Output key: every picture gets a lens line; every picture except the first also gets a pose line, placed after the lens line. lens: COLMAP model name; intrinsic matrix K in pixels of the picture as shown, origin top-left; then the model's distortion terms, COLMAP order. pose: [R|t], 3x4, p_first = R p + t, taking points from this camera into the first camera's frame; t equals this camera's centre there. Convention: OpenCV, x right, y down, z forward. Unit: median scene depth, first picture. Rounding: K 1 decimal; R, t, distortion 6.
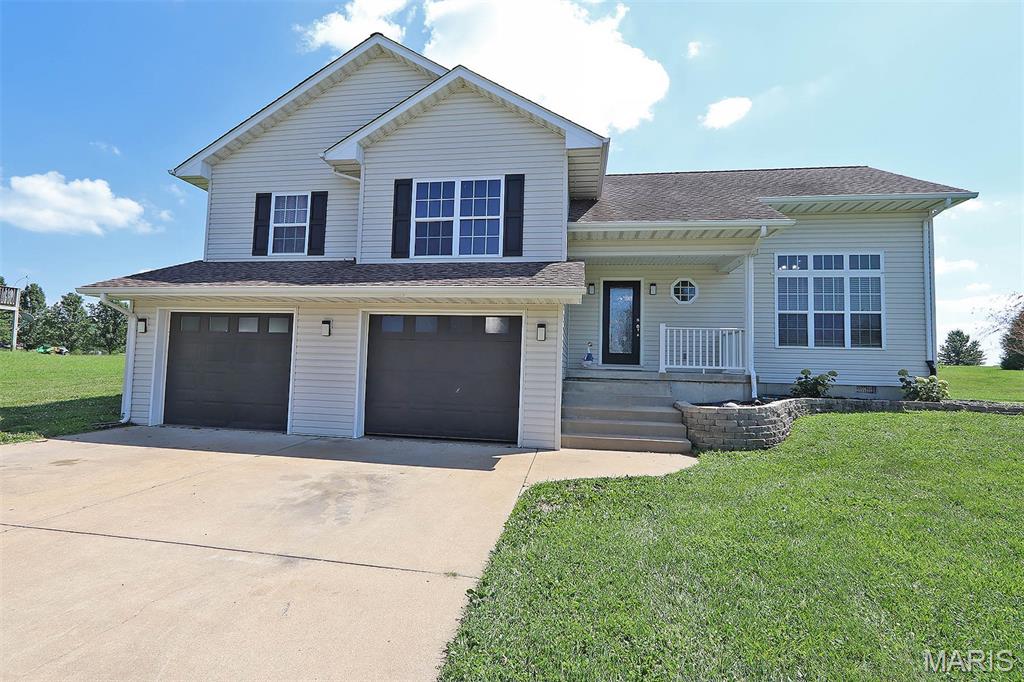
lens RADIAL K [[465.5, 0, 512.2], [0, 465.5, 341.3], [0, 0, 1]] dist [-0.018432, -0.000697]
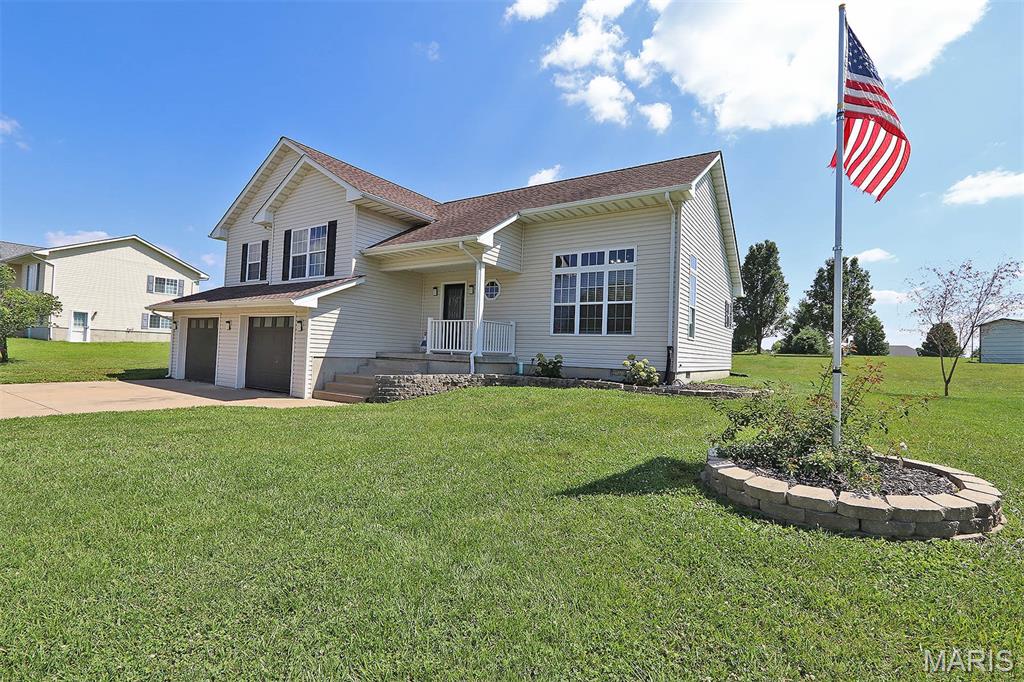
lens RADIAL K [[465.5, 0, 504.2], [0, 465.5, 338.7], [0, 0, 1]] dist [-0.018432, -0.000697]
pose [[0.909925, -0.004122, -0.414752, 1.022254], [0.008950, 0.999913, 0.009696, 0.010863], [0.414676, -0.012535, 0.909883, -0.127314]]
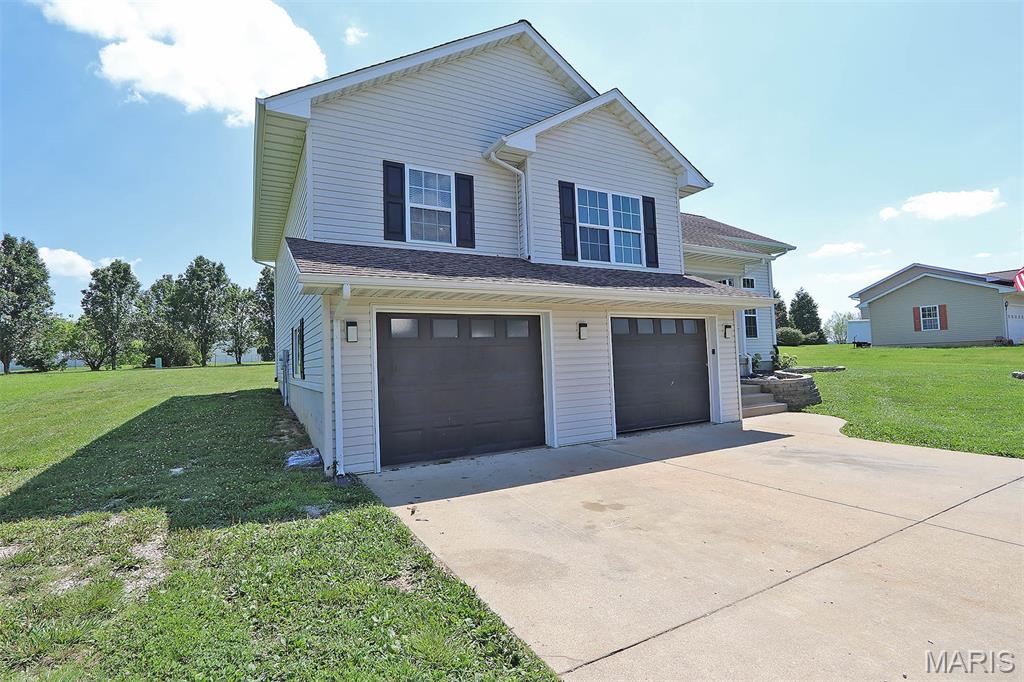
lens RADIAL K [[465.5, 0, 491.6], [0, 465.5, 339.7], [0, 0, 1]] dist [-0.018432, -0.000697]
pose [[0.802839, -0.027088, 0.595581, -0.914436], [0.023794, 0.999627, 0.013391, -0.023095], [-0.595721, 0.003420, 0.803184, 0.270905]]
